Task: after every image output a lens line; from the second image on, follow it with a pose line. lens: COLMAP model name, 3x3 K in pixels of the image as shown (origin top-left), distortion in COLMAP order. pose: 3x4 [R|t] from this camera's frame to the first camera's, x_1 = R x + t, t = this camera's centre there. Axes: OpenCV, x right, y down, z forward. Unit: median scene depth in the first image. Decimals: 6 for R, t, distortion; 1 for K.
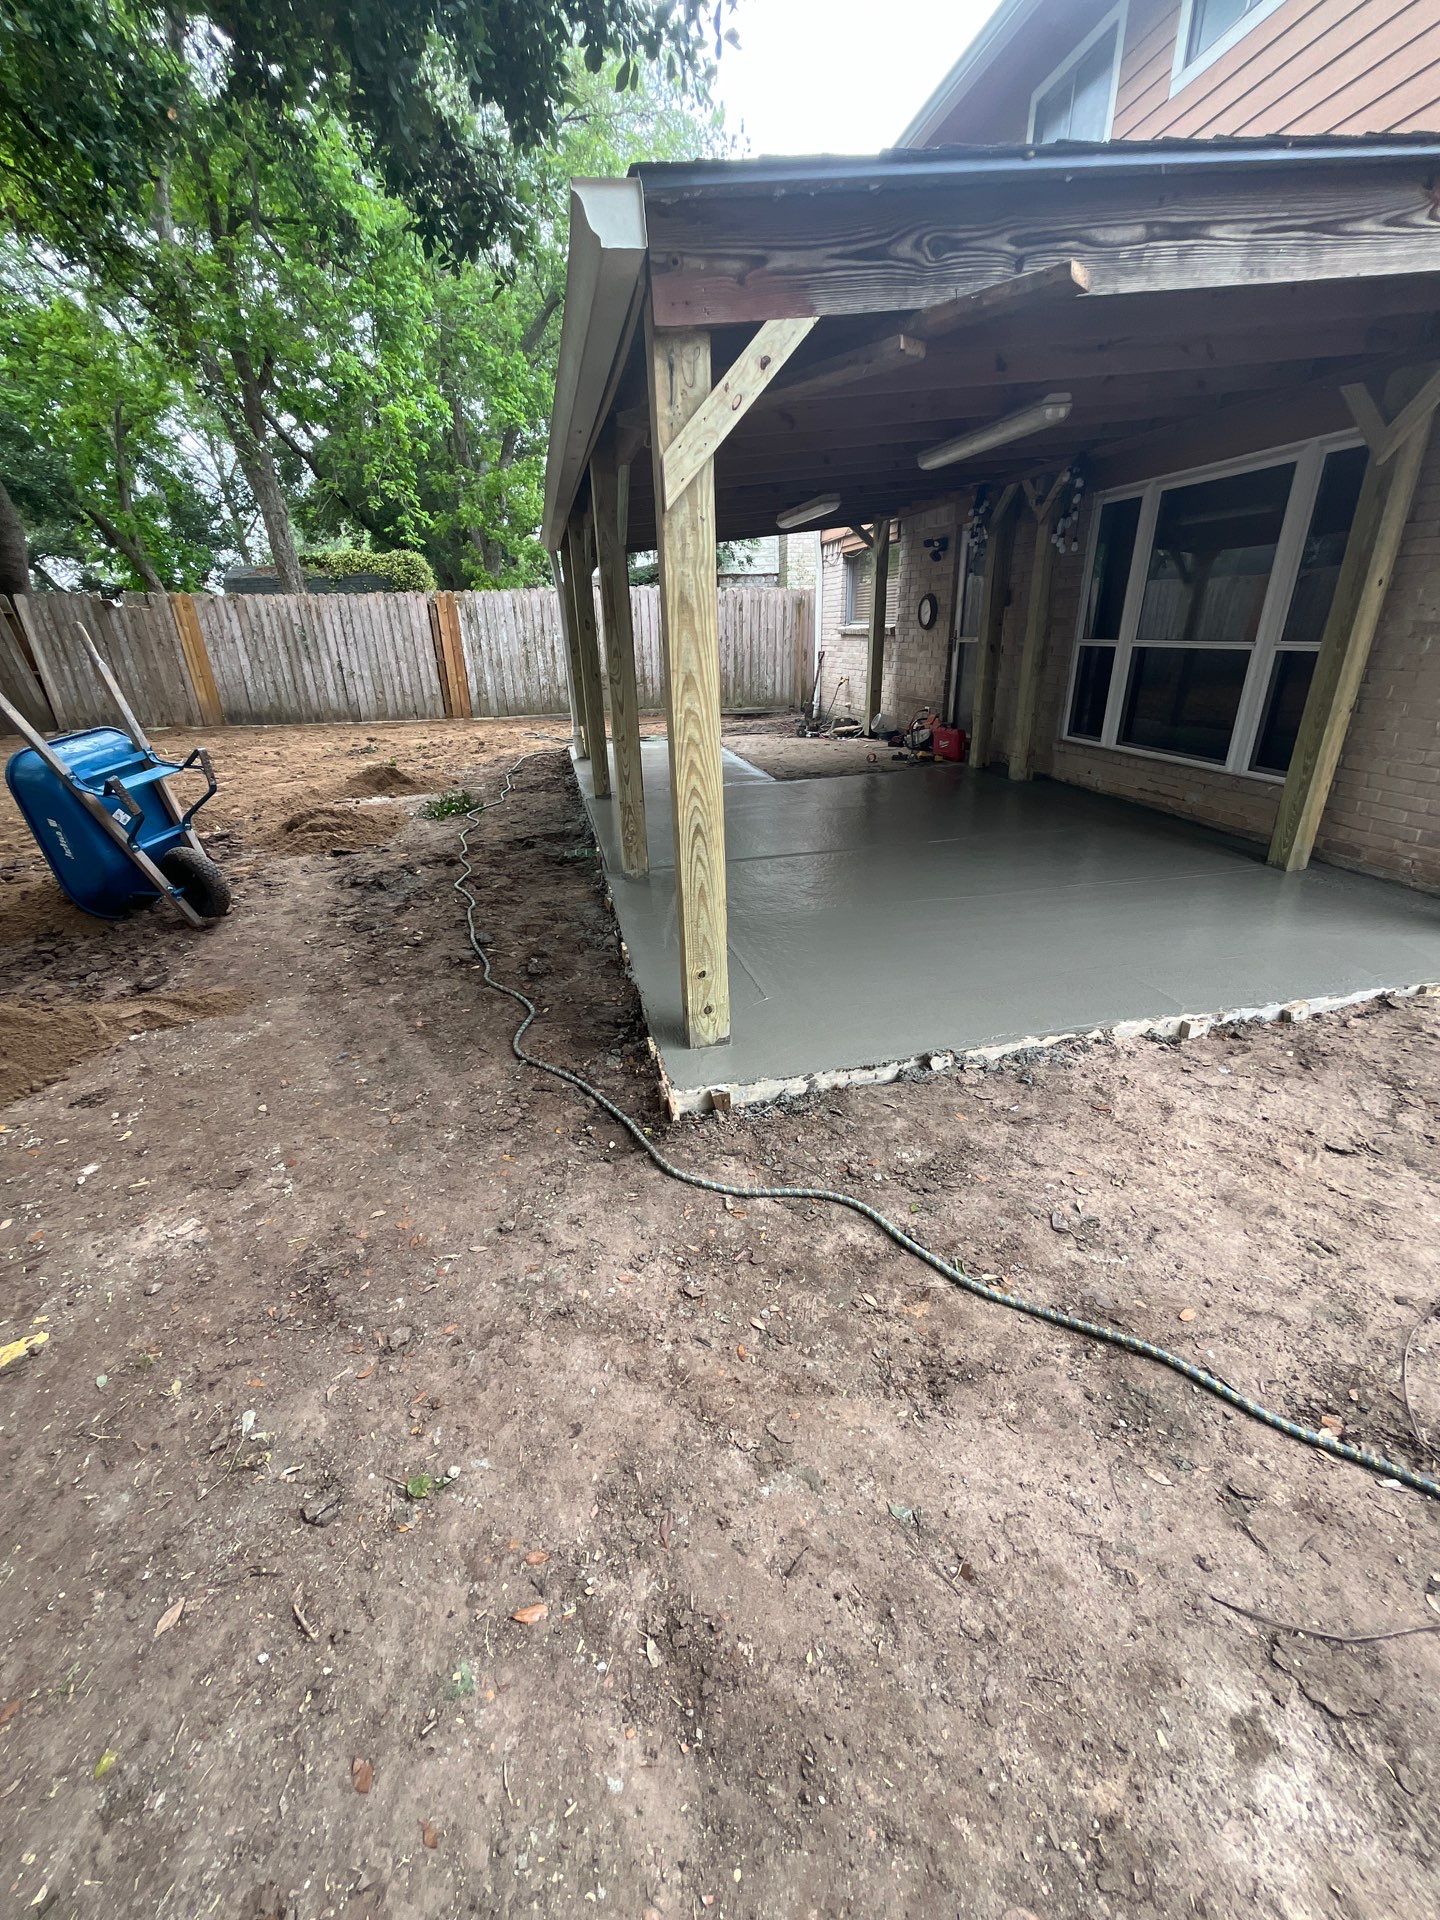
lens RADIAL K [[771.2, 0, 715.3], [0, 771.2, 959.1], [0, 0, 1]] dist [-0.001118, -0.000975]
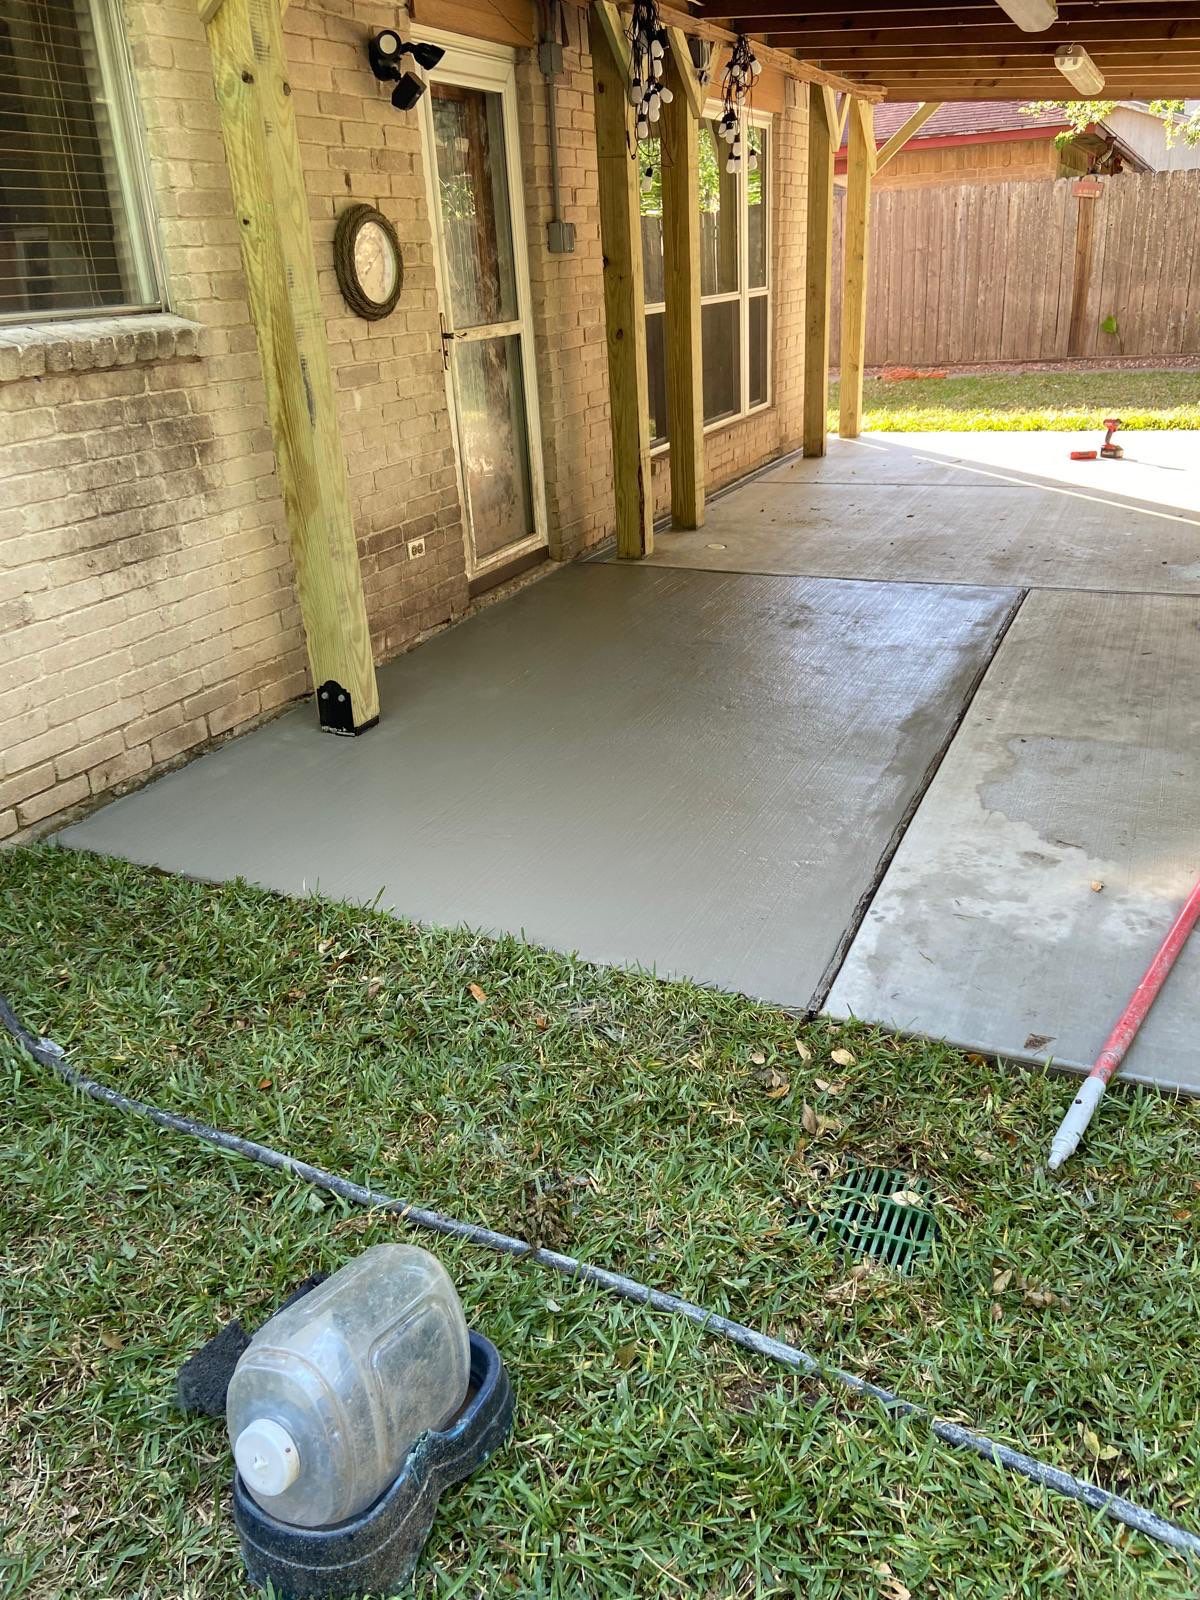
lens RADIAL K [[1207.9, 0, 608.5], [0, 1207.9, 784.3], [0, 0, 1]] dist [0.129378, -0.165426]
pose [[-0.800872, -0.162358, 0.576406, -0.226191], [0.309580, 0.711690, 0.630601, -0.984295], [-0.512605, 0.683475, -0.519710, 2.280296]]
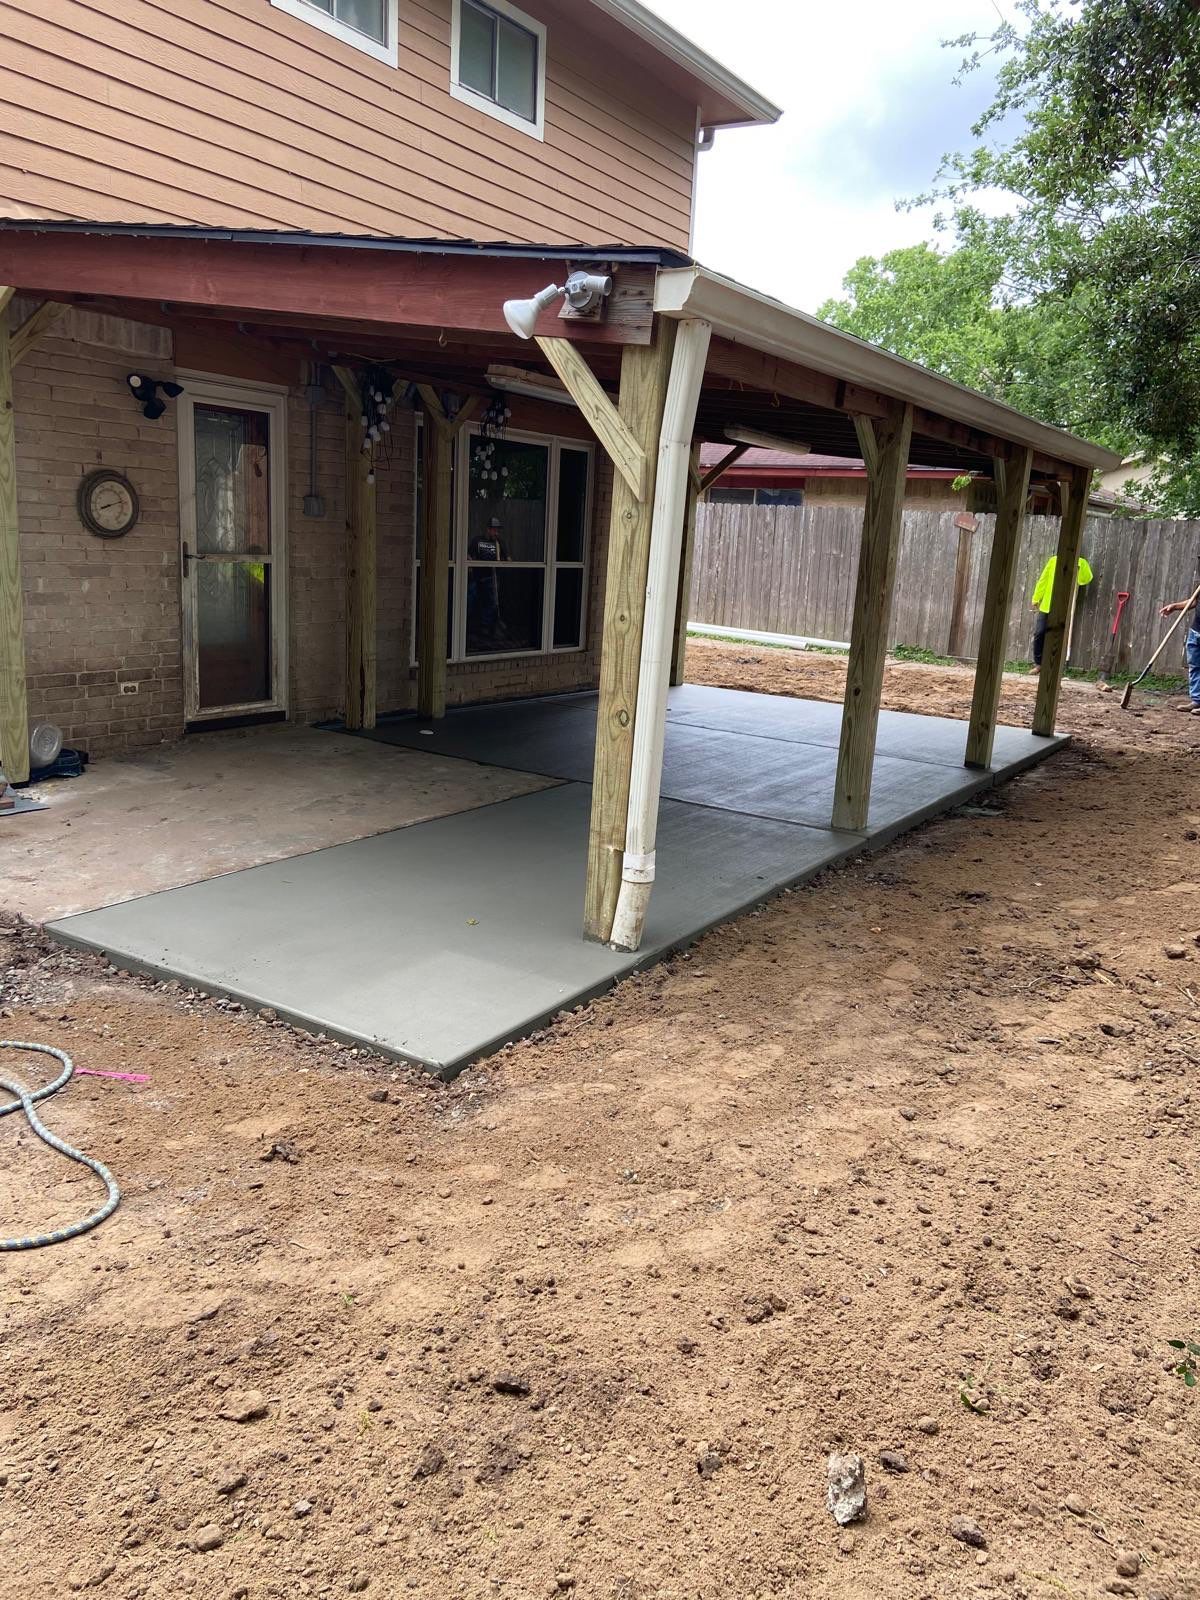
lens RADIAL K [[1207.9, 0, 608.5], [0, 1207.9, 784.3], [0, 0, 1]] dist [0.129378, -0.165426]
pose [[-0.717789, -0.151718, 0.679530, -0.879139], [0.245036, 0.858488, 0.450506, -0.962620], [-0.651718, 0.489878, -0.579036, 2.241577]]
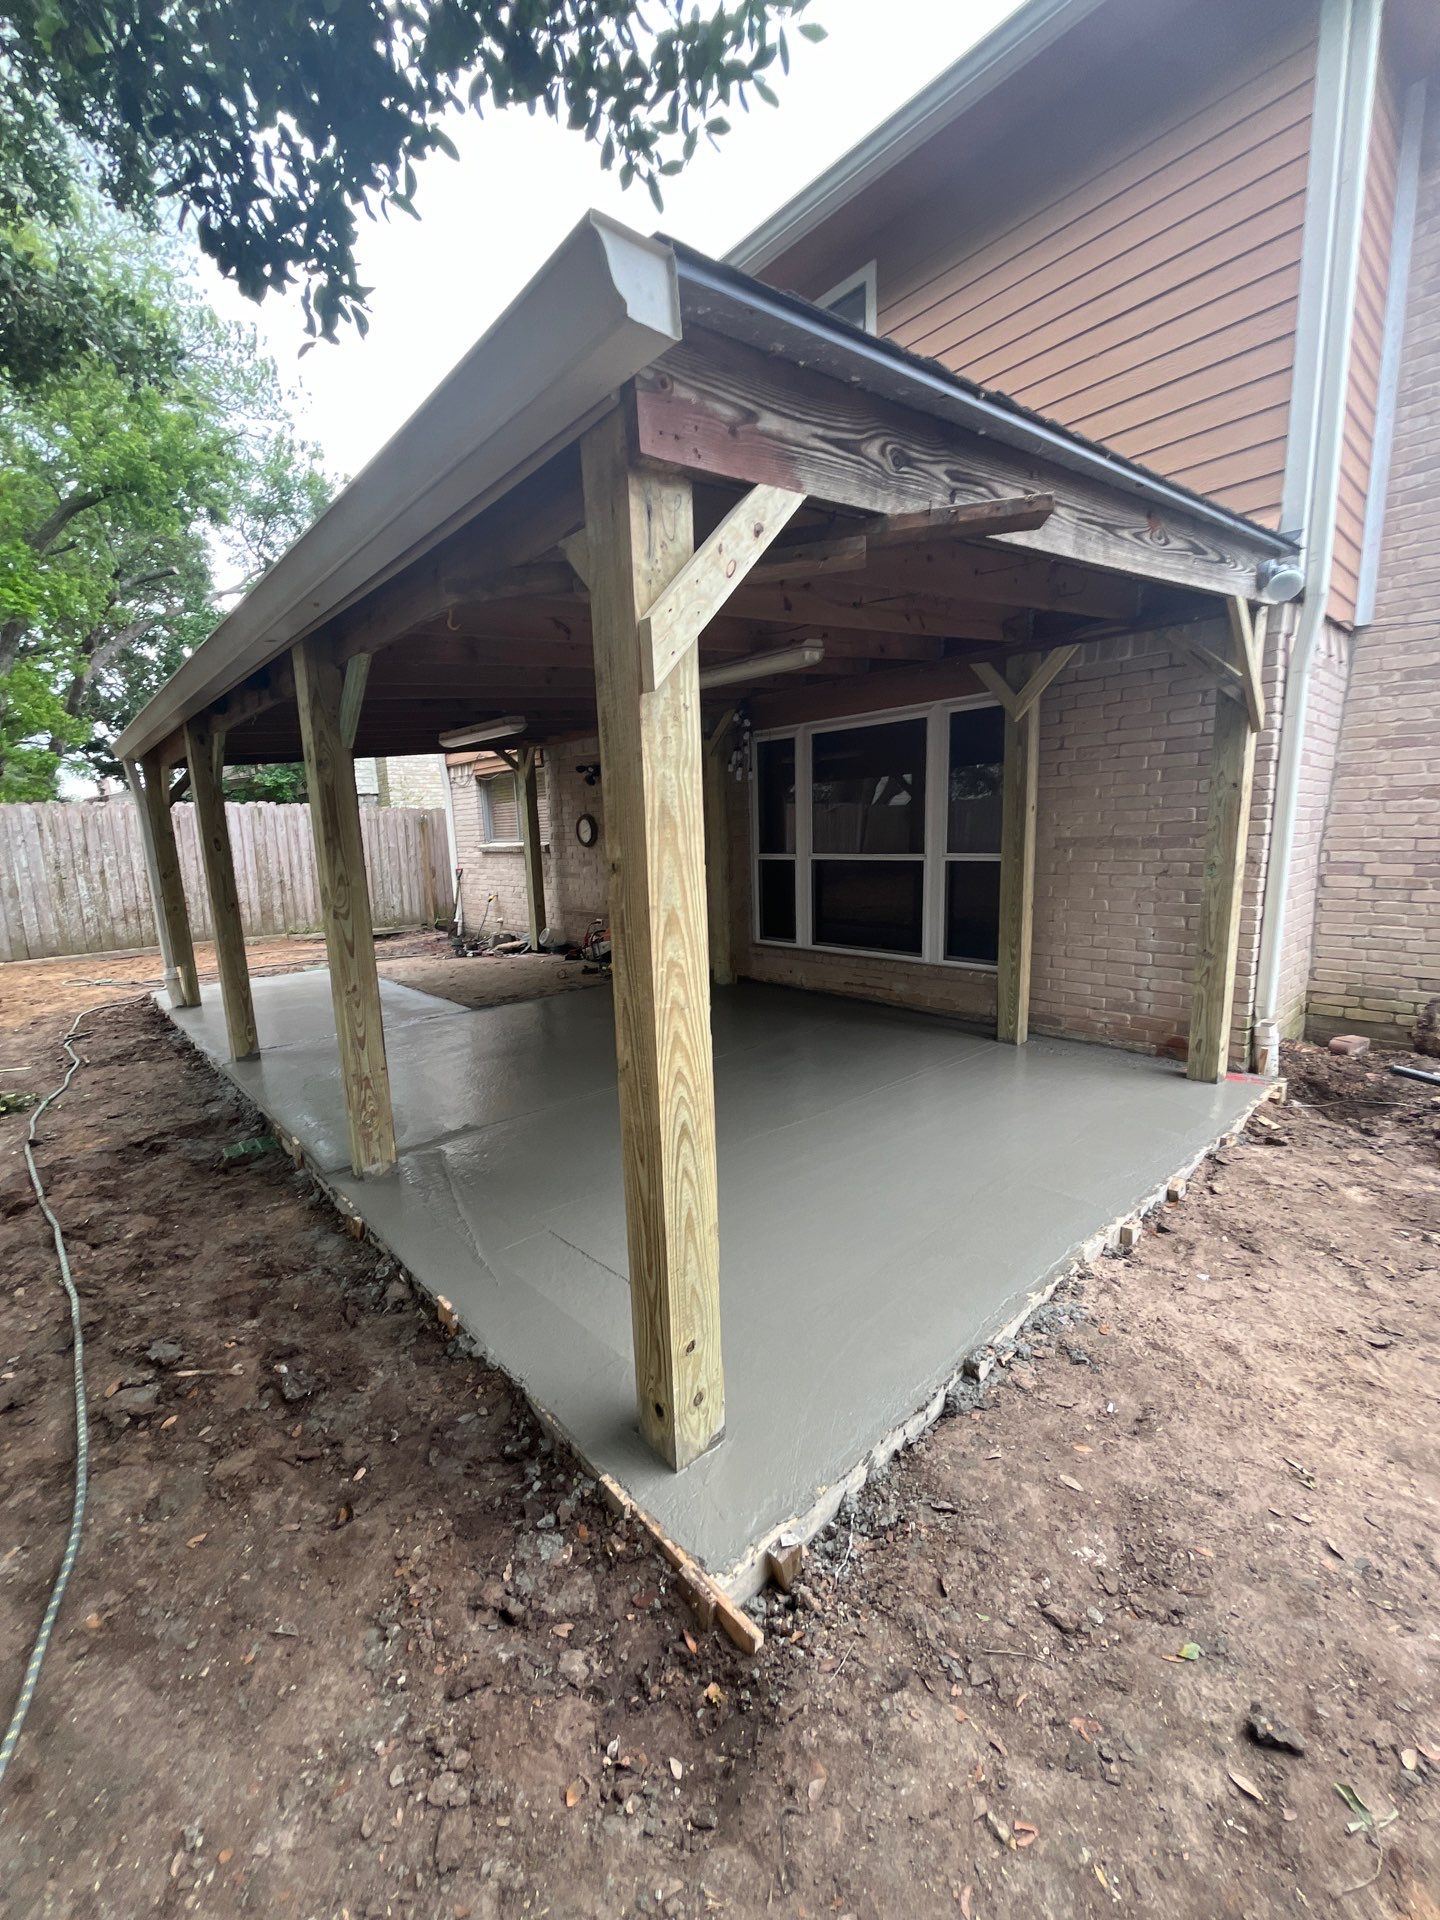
lens RADIAL K [[768.9, 0, 711.0], [0, 768.9, 960.1], [0, 0, 1]] dist [-0.000819, 0.000336]
pose [[0.868244, -0.079909, 0.489659, -0.153573], [0.201797, 0.958497, -0.201399, -0.082728], [-0.453243, 0.273675, 0.848335, 0.188604]]
